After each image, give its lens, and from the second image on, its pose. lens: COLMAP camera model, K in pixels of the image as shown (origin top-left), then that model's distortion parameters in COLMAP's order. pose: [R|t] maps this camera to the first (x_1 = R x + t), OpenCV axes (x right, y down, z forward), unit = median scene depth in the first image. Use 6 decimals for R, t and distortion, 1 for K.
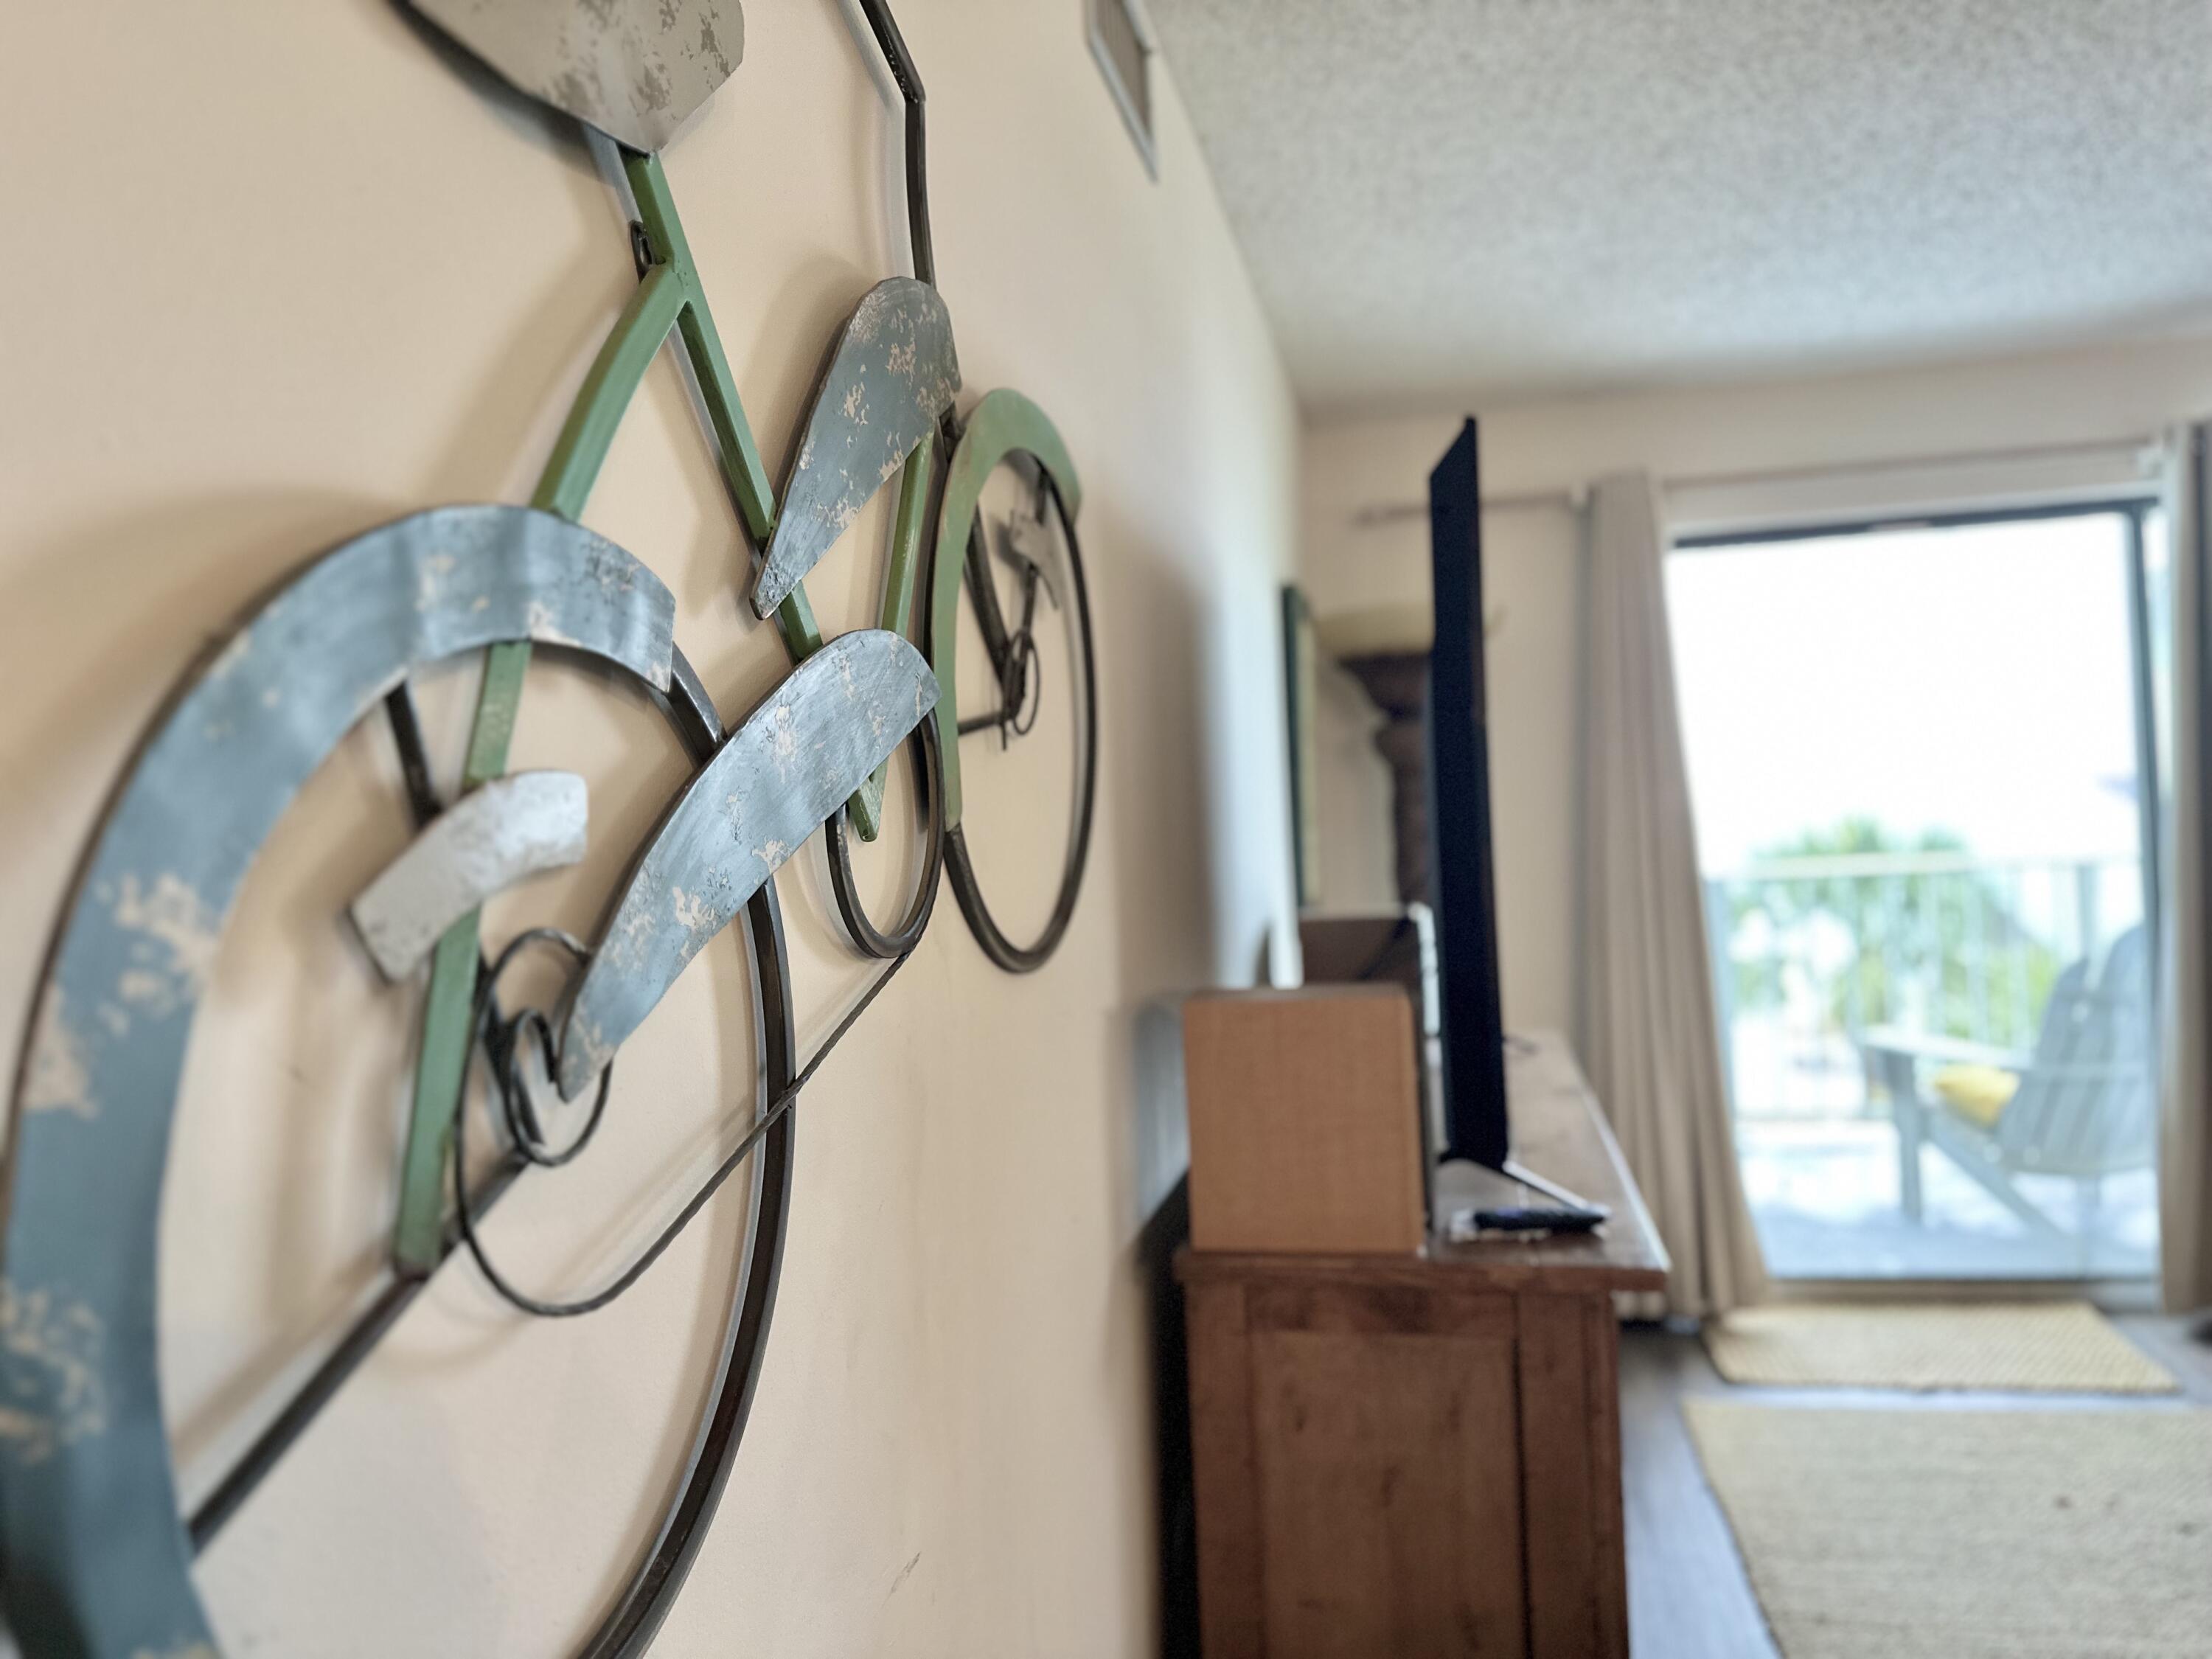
lens RADIAL K [[1583.2, 0, 1106.0], [0, 1583.2, 829.5], [0, 0, 1]] dist [-0.004138, -0.006290]
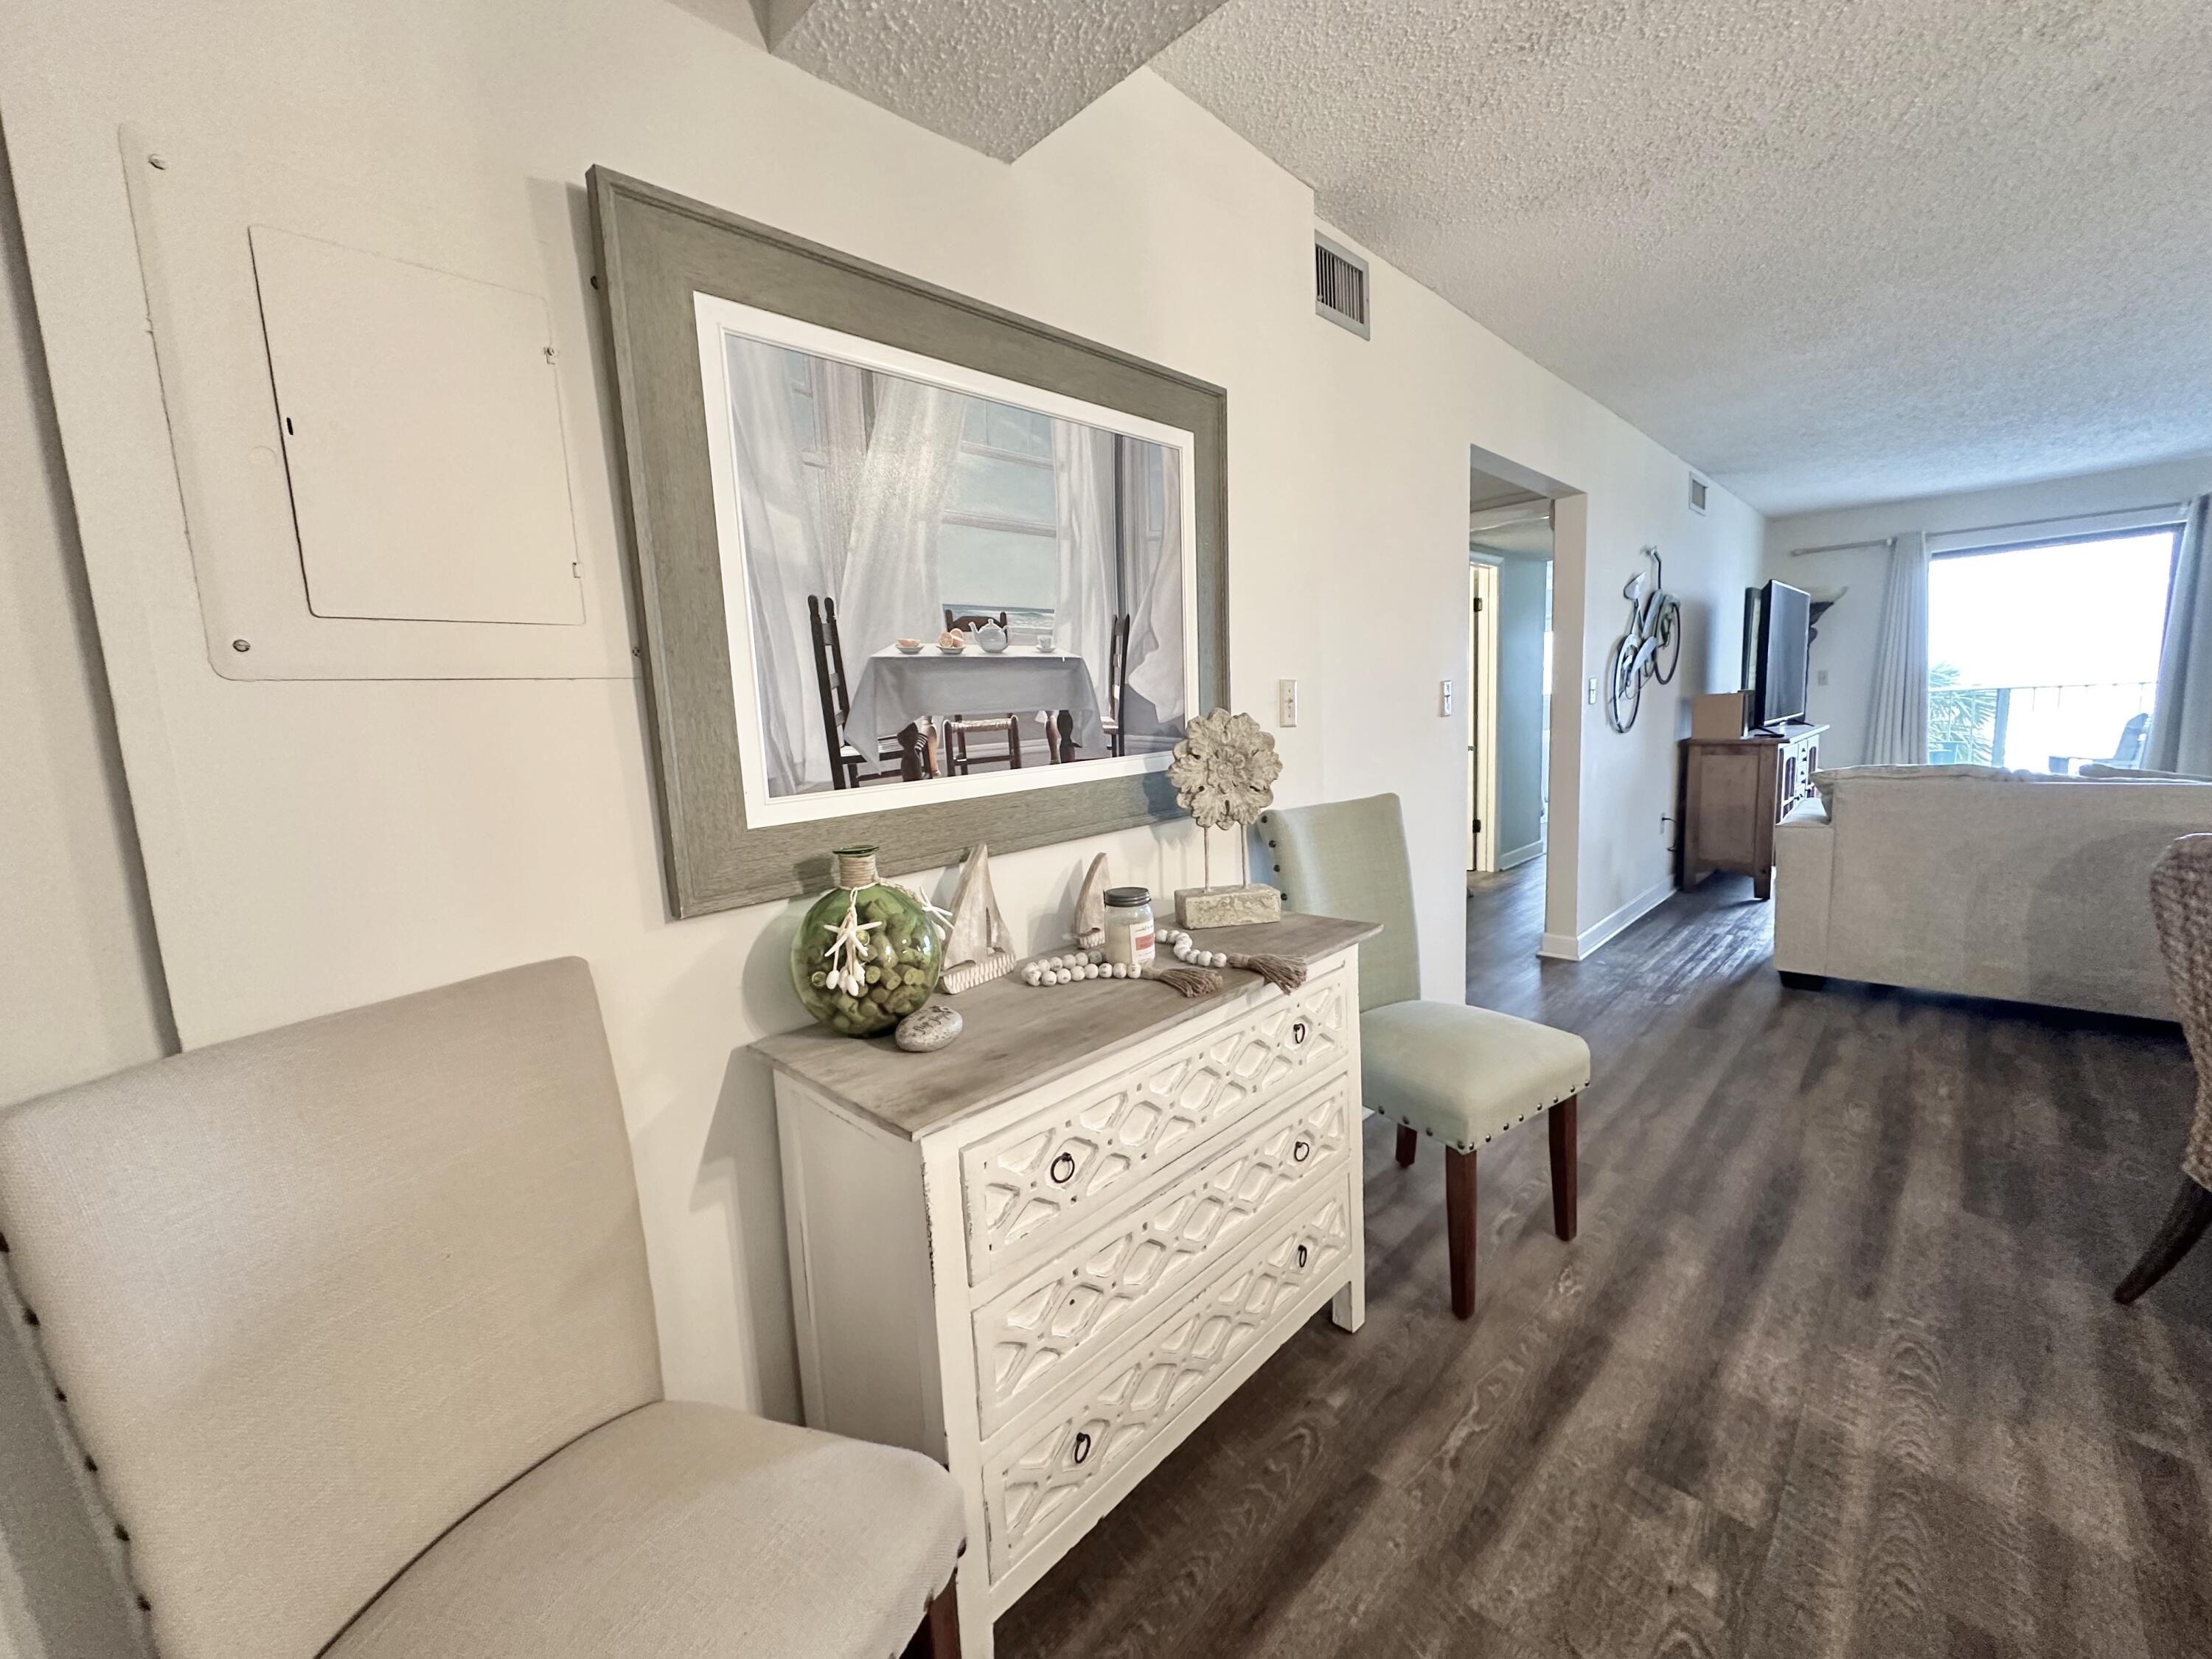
lens RADIAL K [[881.5, 0, 1106.0], [0, 881.5, 829.5], [0, 0, 1]] dist [0.003873, 0.000194]
pose [[0.849305, 0.078565, -0.522024, -0.035831], [0.010358, 0.986193, 0.165275, 0.034134], [0.527801, -0.145777, 0.836765, -2.112916]]
